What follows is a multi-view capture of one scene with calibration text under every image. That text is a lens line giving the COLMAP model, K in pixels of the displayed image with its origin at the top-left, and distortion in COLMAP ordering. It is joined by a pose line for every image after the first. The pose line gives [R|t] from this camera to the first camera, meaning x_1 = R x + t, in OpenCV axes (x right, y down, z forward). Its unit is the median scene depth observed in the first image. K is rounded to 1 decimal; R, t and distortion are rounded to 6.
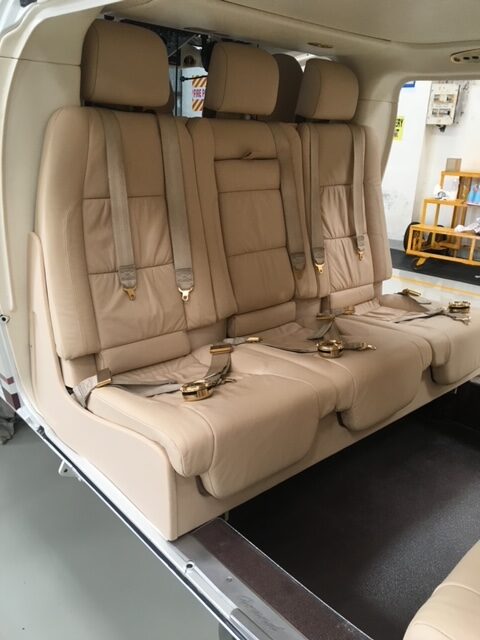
lens RADIAL K [[540.3, 0, 240.0], [0, 540.3, 320.0], [0, 0, 1]] dist [0.084978, -0.130153]
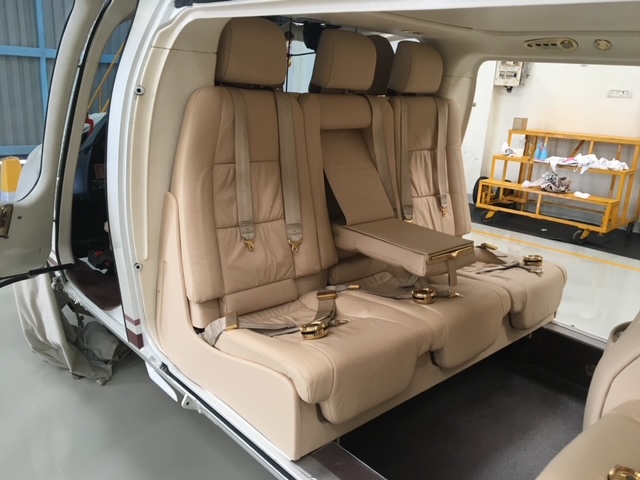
lens RADIAL K [[540.3, 0, 320.0], [0, 540.3, 240.0], [0, 0, 1]] dist [0.084978, -0.130153]
pose [[0.999643, 0.012118, 0.023799, -0.073351], [-0.010865, 0.998583, -0.052091, -0.002567], [-0.024397, 0.051814, 0.998359, -0.127767]]
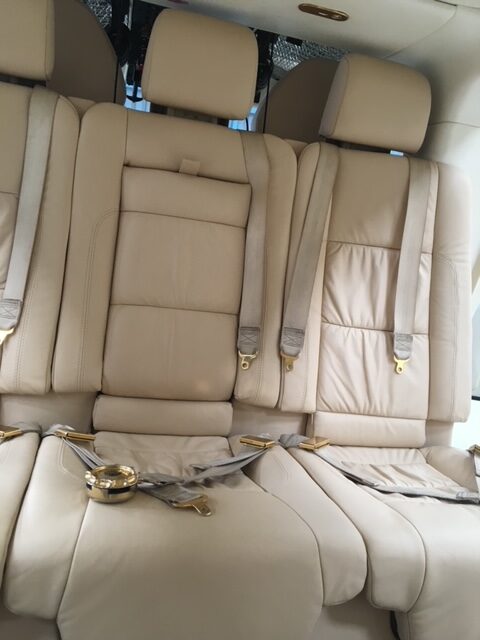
lens RADIAL K [[540.3, 0, 240.0], [0, 540.3, 320.0], [0, 0, 1]] dist [0.084978, -0.130153]
pose [[0.867147, 0.170977, -0.467785, 0.447862], [-0.264574, 0.953883, -0.141803, -0.048019], [0.421967, 0.246727, 0.872393, 0.520974]]
